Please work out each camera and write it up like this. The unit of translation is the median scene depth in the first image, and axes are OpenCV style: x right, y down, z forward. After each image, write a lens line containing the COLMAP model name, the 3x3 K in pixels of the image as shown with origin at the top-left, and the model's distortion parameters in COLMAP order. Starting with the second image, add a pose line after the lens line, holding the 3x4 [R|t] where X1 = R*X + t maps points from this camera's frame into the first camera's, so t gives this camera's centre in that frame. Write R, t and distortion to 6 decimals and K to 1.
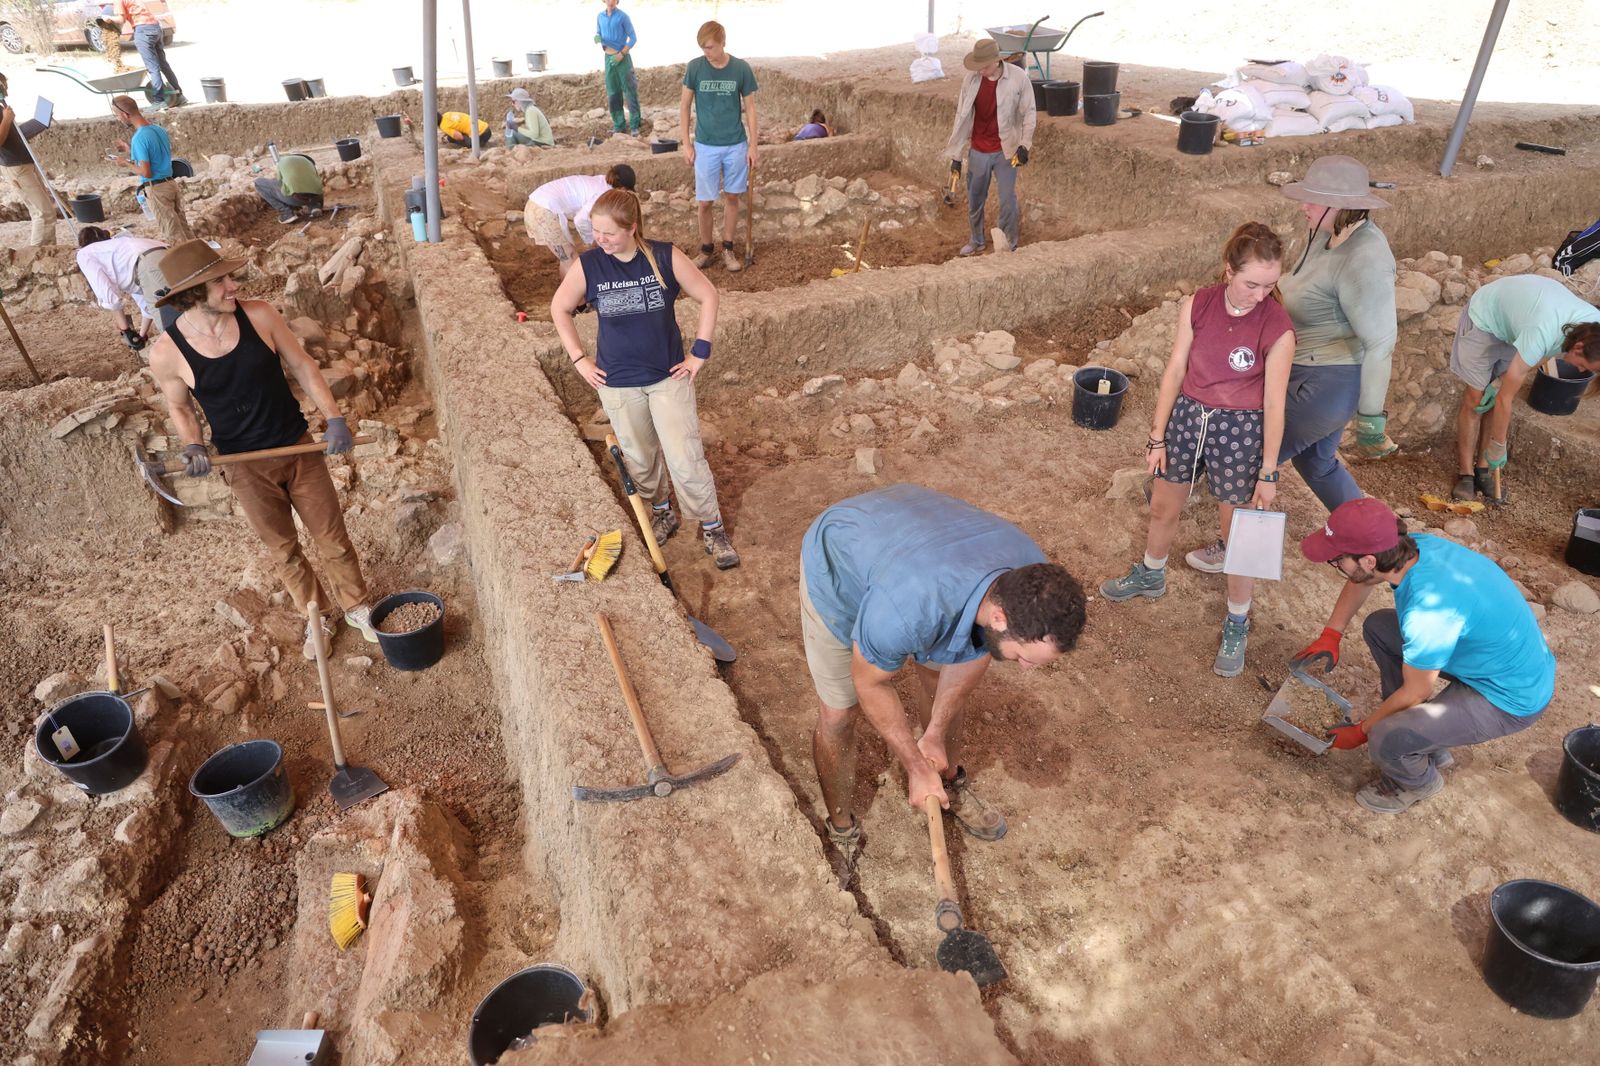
lens RADIAL K [[1116.5, 0, 809.9], [0, 1116.5, 551.1], [0, 0, 1]] dist [-0.095663, 0.070566]
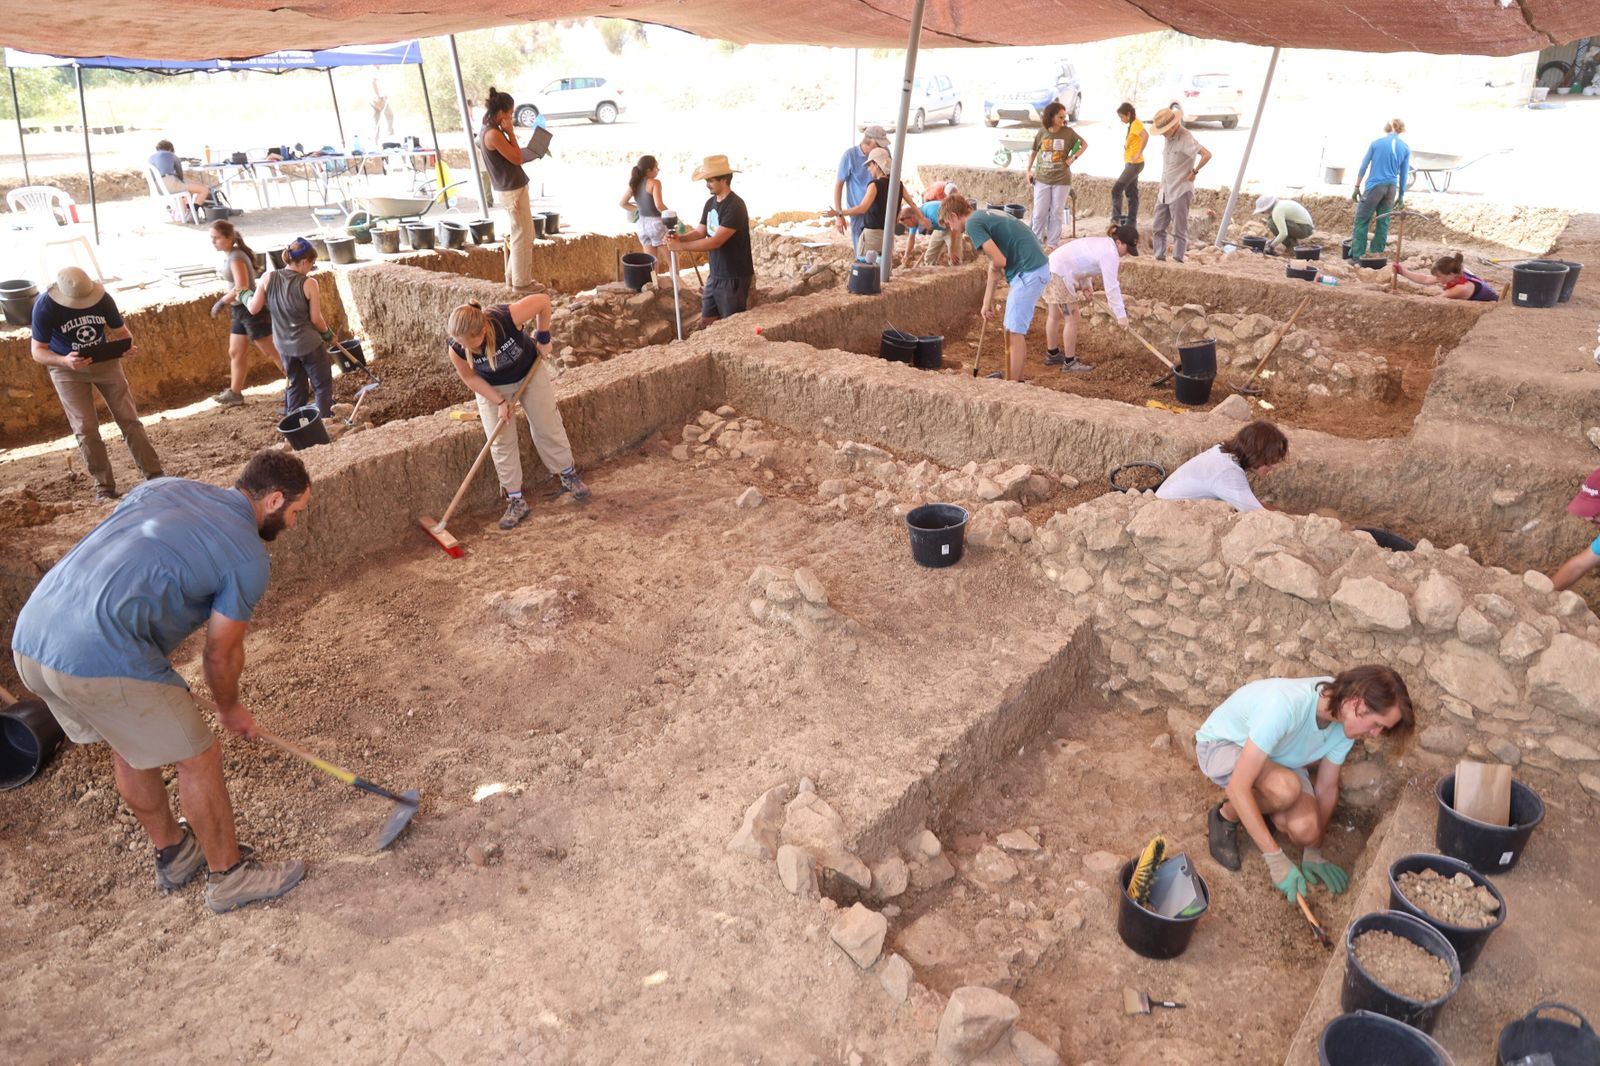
lens RADIAL K [[1116.5, 0, 805.4], [0, 1116.5, 537.0], [0, 0, 1]] dist [-0.095663, 0.070566]
pose [[0.501732, 0.373023, -0.780461, 0.859761], [-0.436634, 0.888078, 0.143762, -0.202593], [0.746737, 0.268646, 0.608452, 0.296743]]
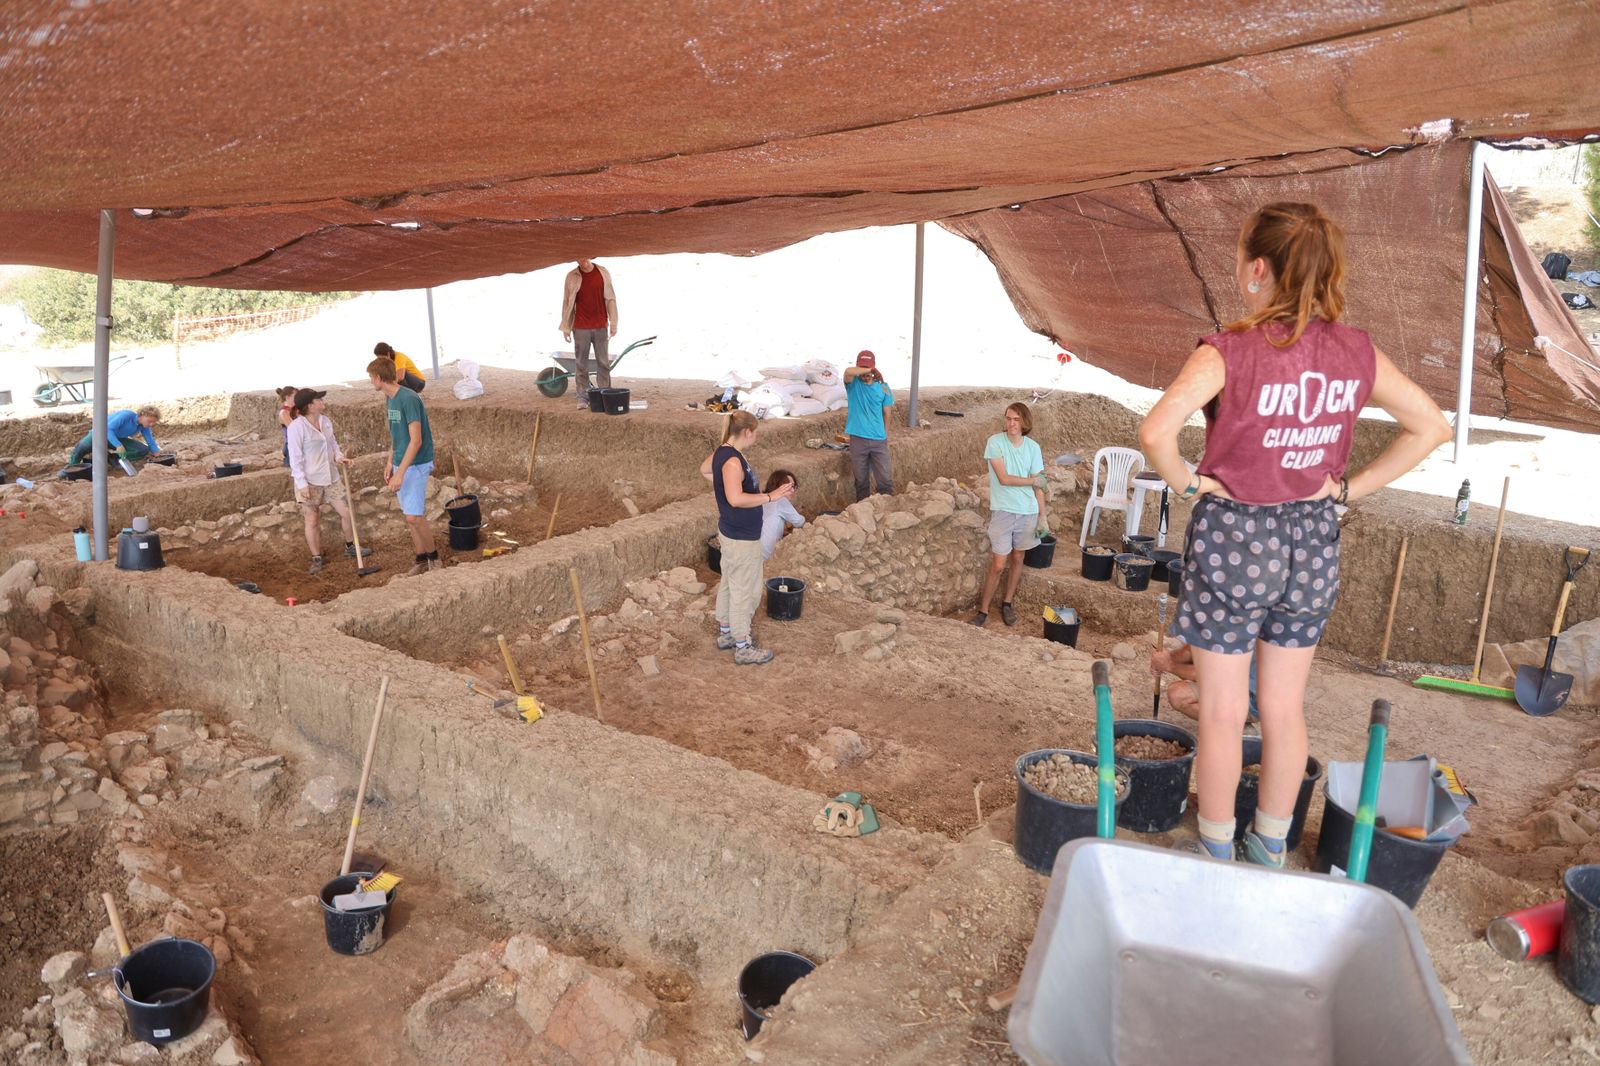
lens RADIAL K [[1116.5, 0, 810.7], [0, 1116.5, 543.4], [0, 0, 1]] dist [-0.095663, 0.070566]
pose [[0.851953, -0.107105, 0.512547, -0.361631], [0.244960, 0.946661, -0.209351, 0.082281], [-0.462786, 0.303911, 0.832747, -0.148449]]
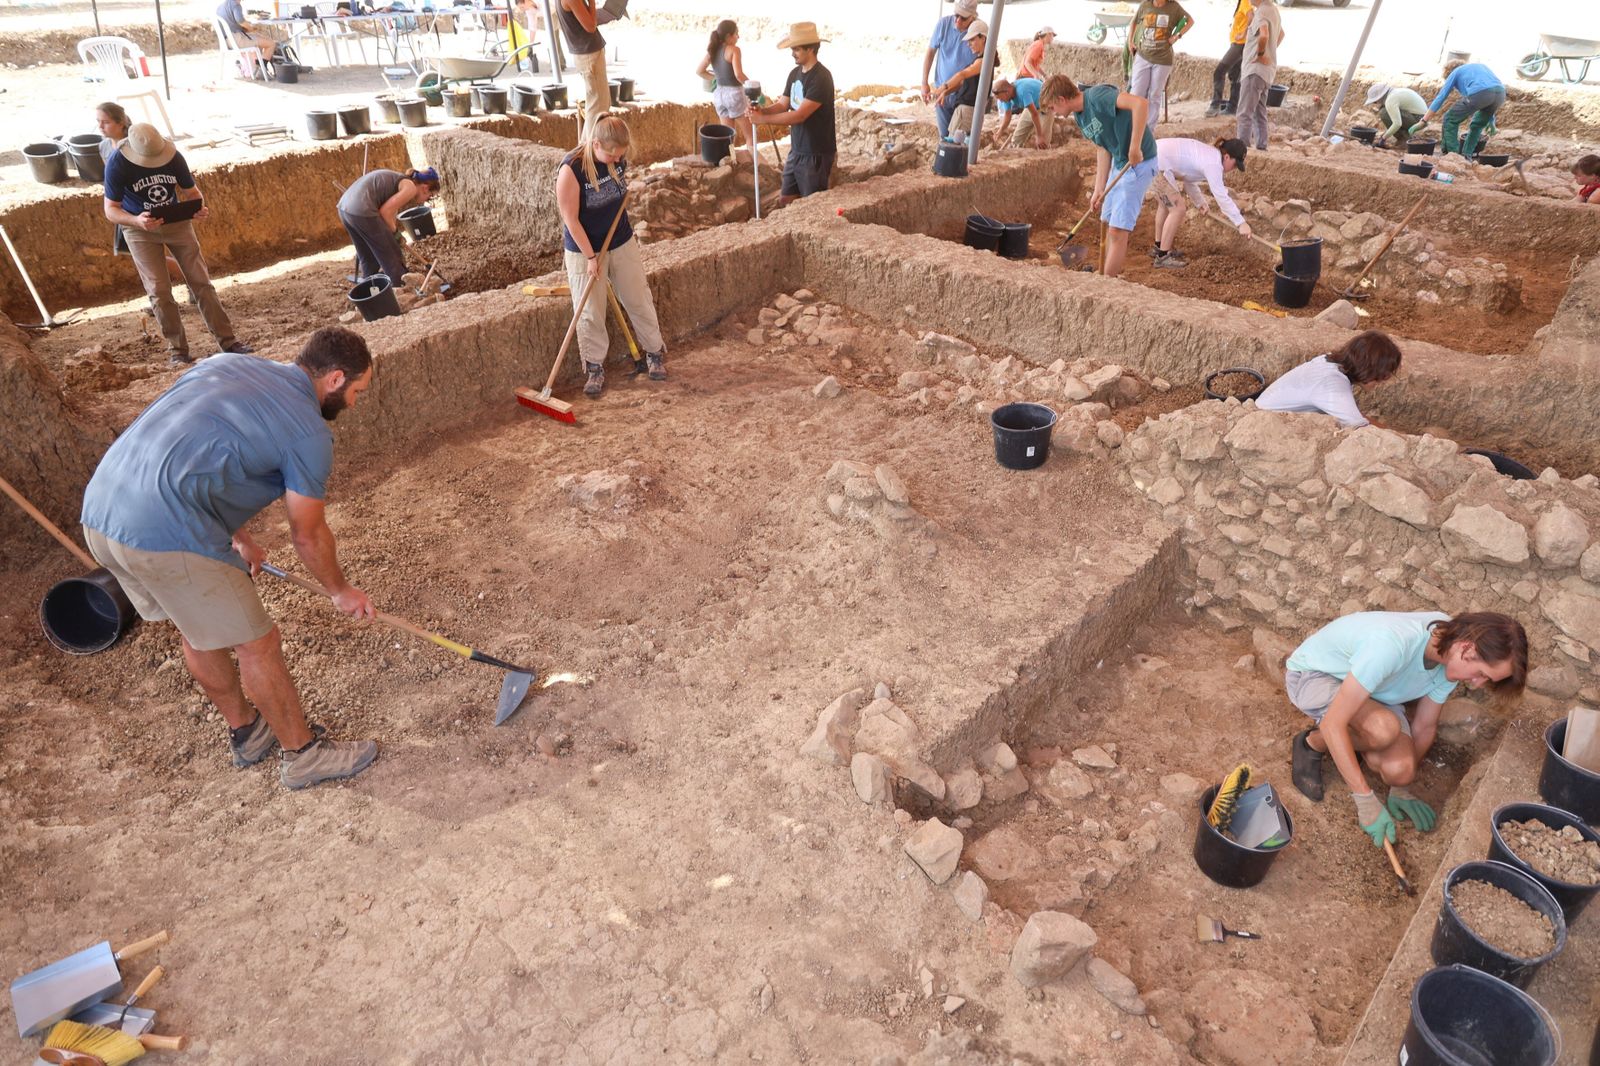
lens RADIAL K [[1116.5, 0, 805.0], [0, 1116.5, 533.1], [0, 0, 1]] dist [-0.095663, 0.070566]
pose [[0.443254, 0.472841, -0.761543, 0.830512], [-0.464845, 0.847652, 0.255744, -0.199520], [0.766449, 0.240640, 0.595523, 0.296997]]
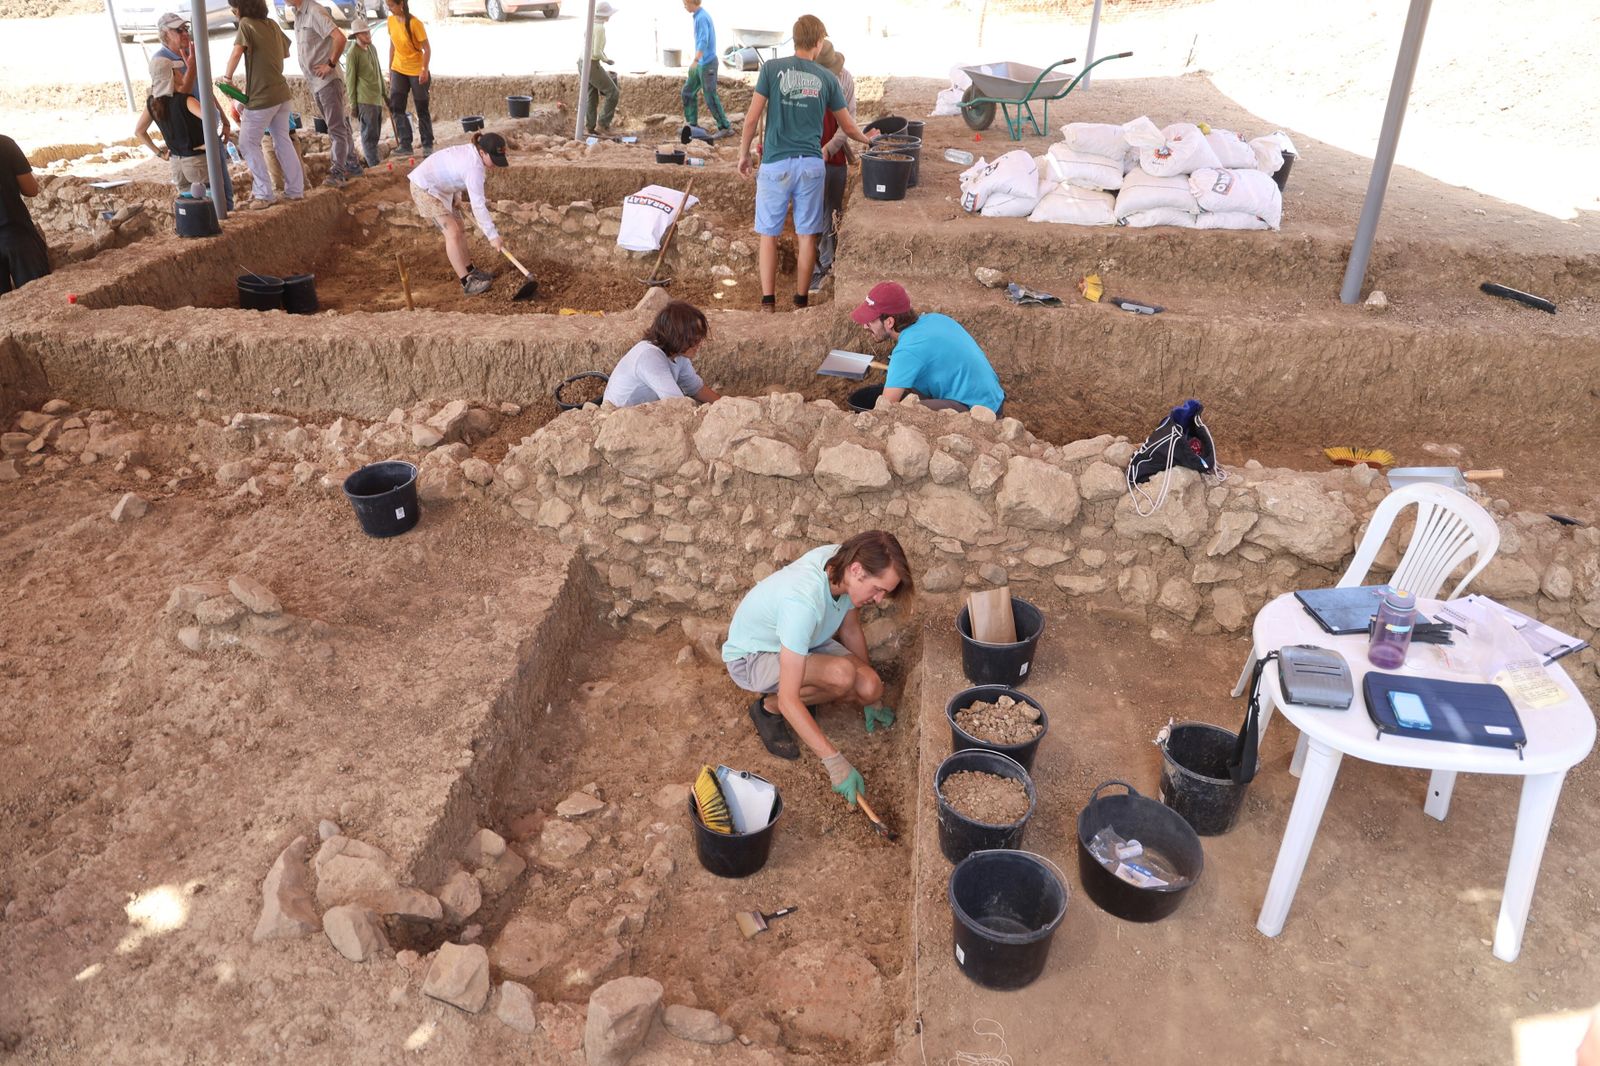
lens RADIAL K [[1155.8, 0, 818.2], [0, 1155.8, 542.5], [0, 0, 1]] dist [-0.080065, 0.064443]
pose [[0.888130, 0.242849, -0.390191, 0.800997], [-0.252917, 0.967132, 0.026253, -0.189781], [0.383741, 0.075370, 0.920360, 0.304770]]
